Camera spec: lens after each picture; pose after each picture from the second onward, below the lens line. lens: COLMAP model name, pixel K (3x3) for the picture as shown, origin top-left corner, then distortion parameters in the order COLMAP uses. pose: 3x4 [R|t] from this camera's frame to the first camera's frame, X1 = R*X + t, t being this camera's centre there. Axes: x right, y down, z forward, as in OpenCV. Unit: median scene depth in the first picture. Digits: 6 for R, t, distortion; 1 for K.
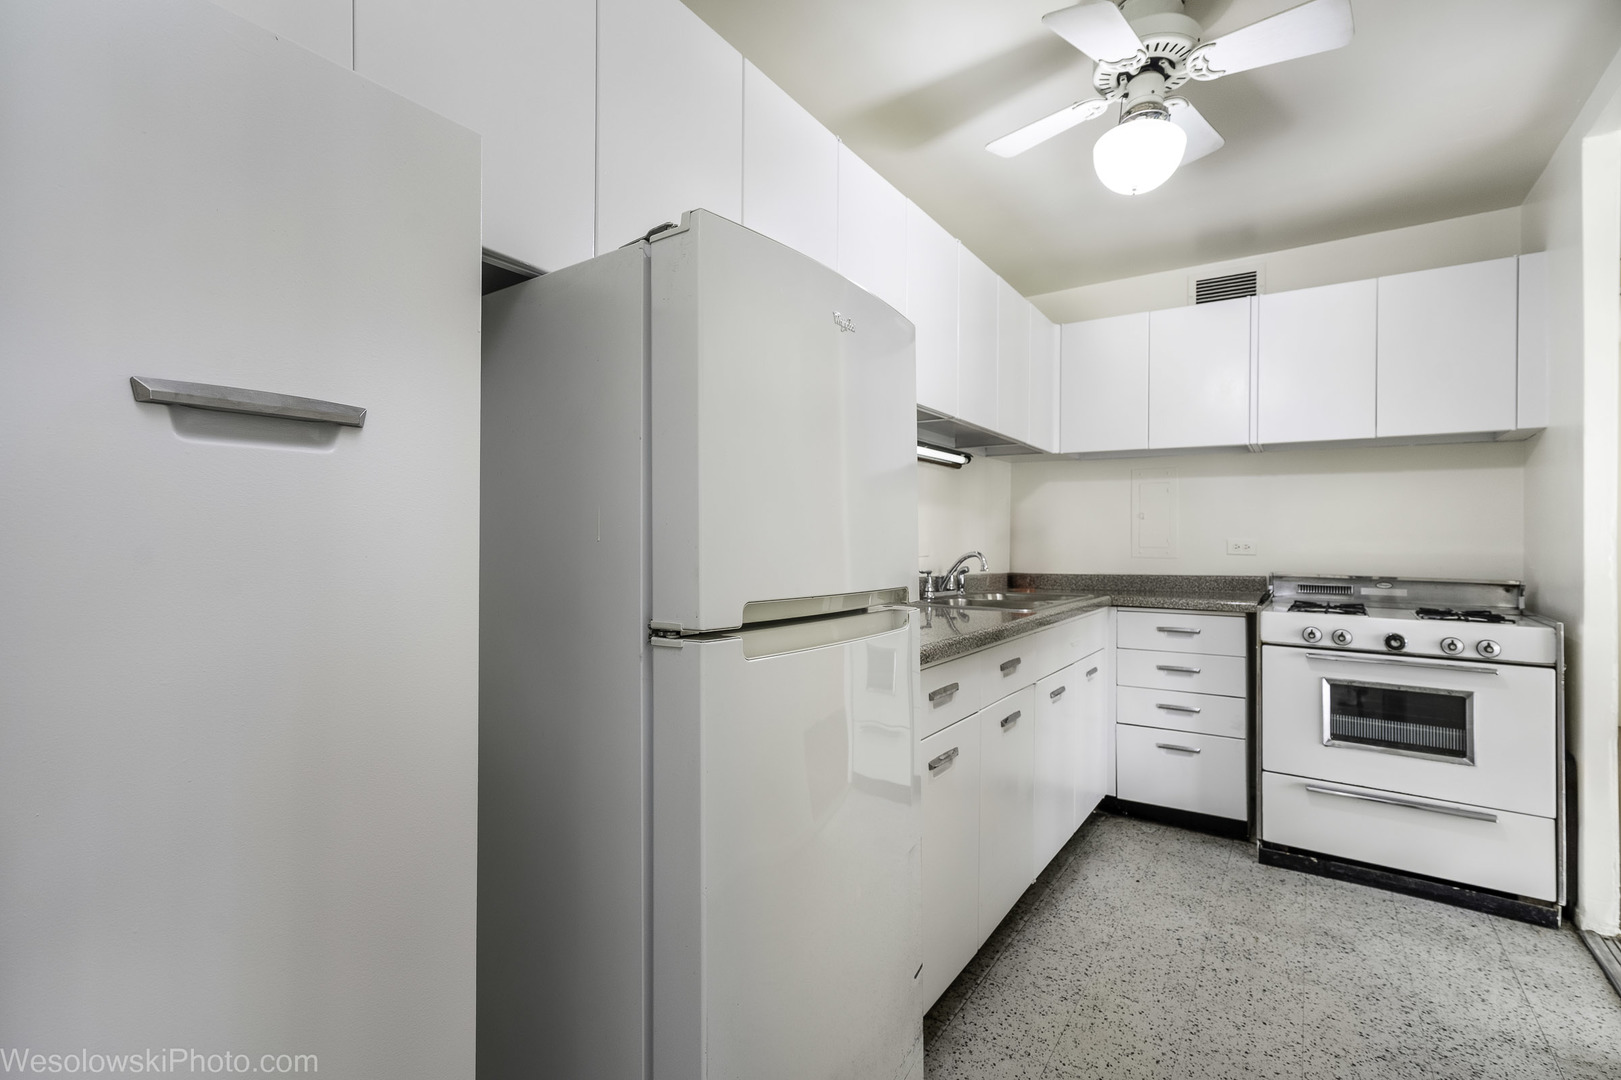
lens RADIAL K [[749.3, 0, 806.7], [0, 749.3, 532.5], [0, 0, 1]] dist [0.002069, 0.006726]
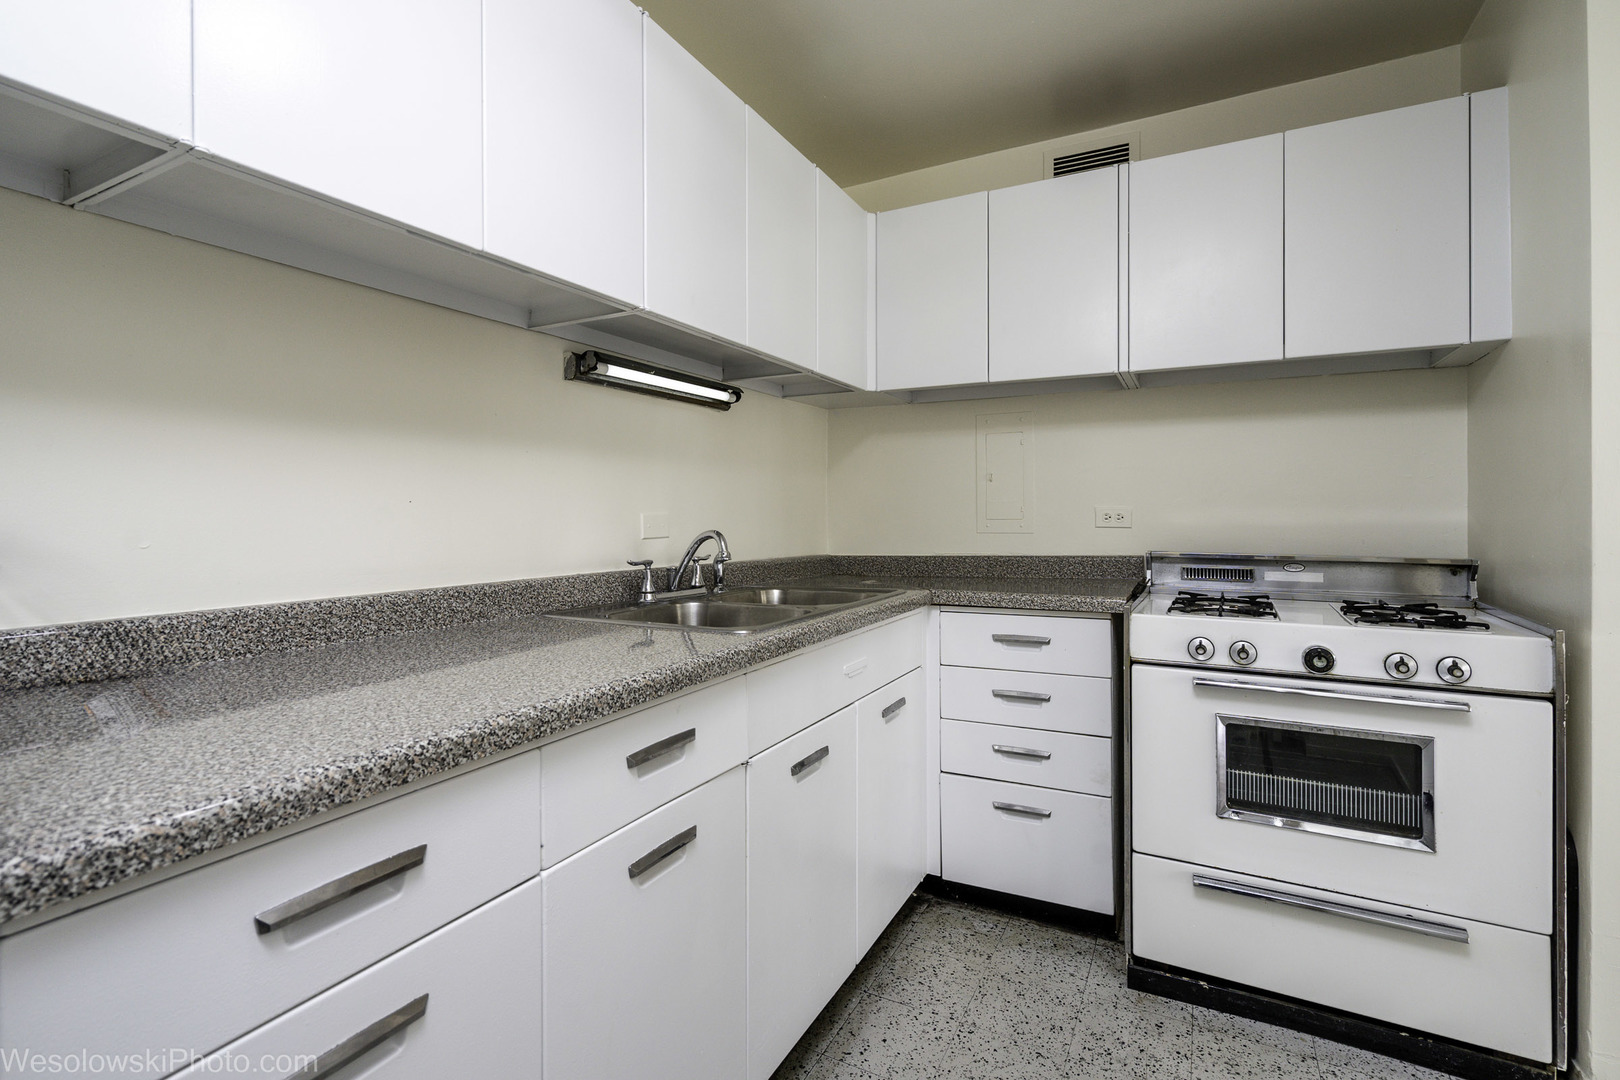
lens RADIAL K [[730.8, 0, 816.7], [0, 730.8, 516.1], [0, 0, 1]] dist [-0.003906, 0.000659]
pose [[0.994228, -0.013797, 0.106395, 0.258612], [0.012370, 0.999825, 0.014061, 0.006023], [-0.106570, -0.012664, 0.994225, 0.382693]]
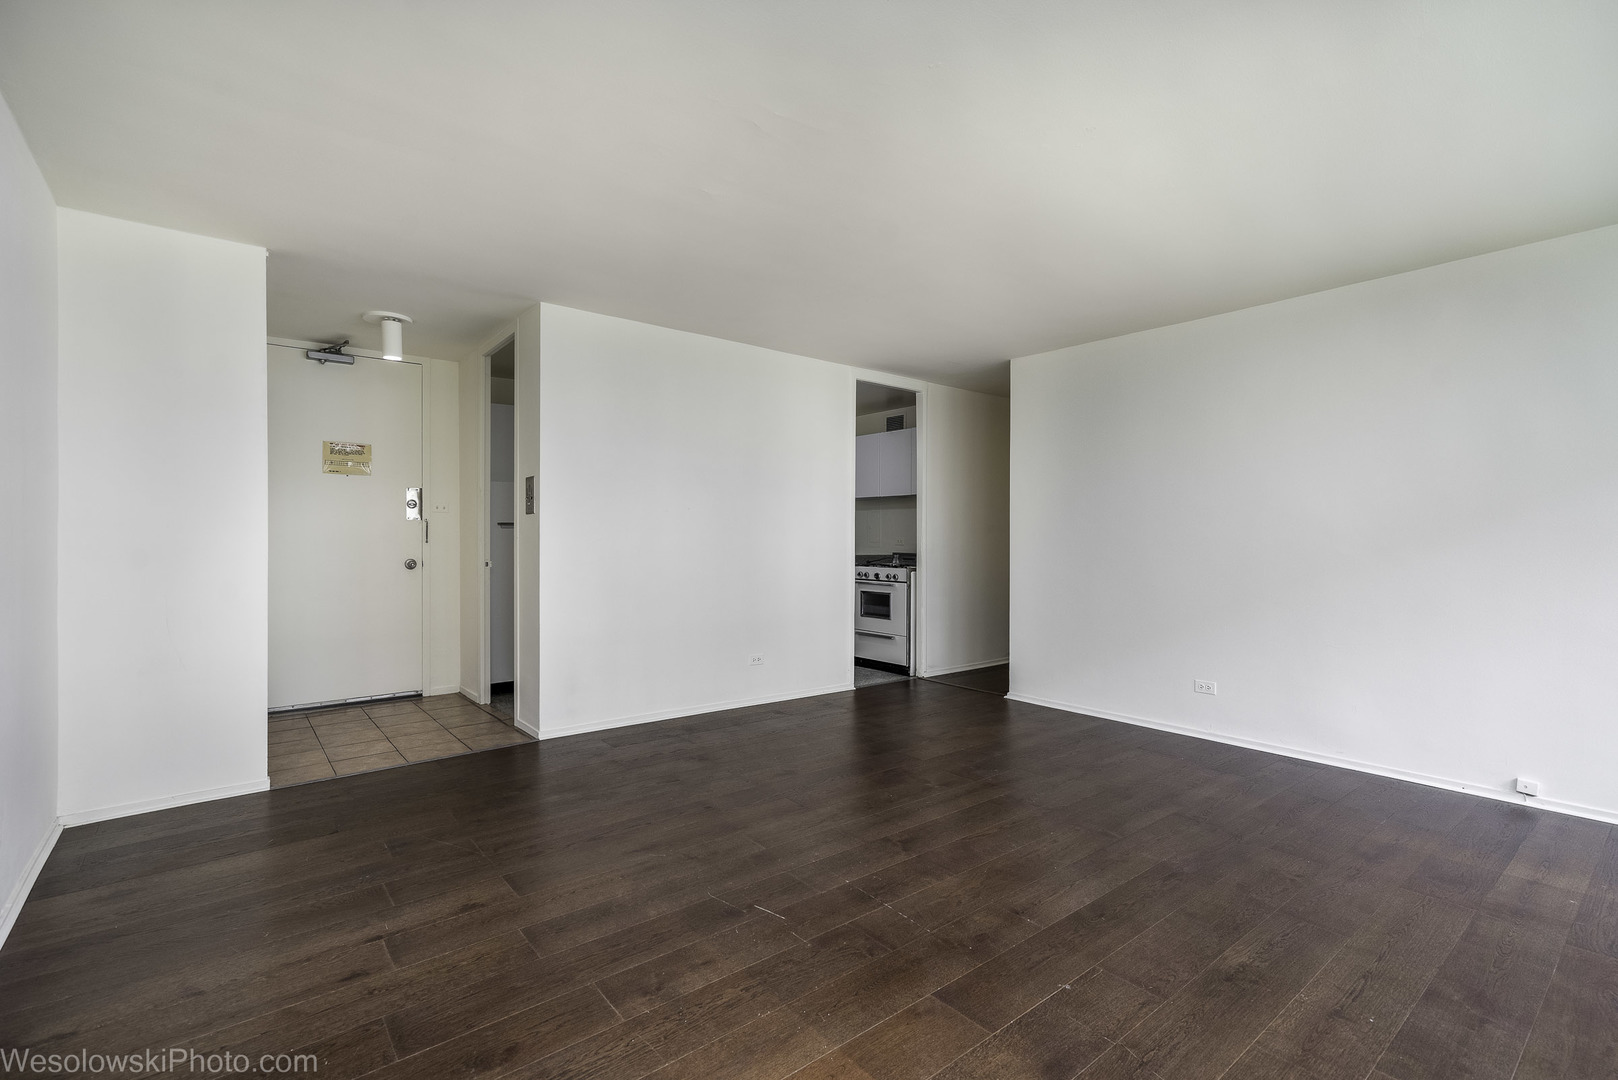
lens RADIAL K [[747.9, 0, 805.2], [0, 747.9, 532.5], [0, 0, 1]] dist [0.002069, 0.006726]
pose [[0.952994, -0.007085, -0.302906, 1.227052], [0.006955, 0.999975, -0.001509, -0.004883], [0.302909, -0.000669, 0.953019, -1.457636]]
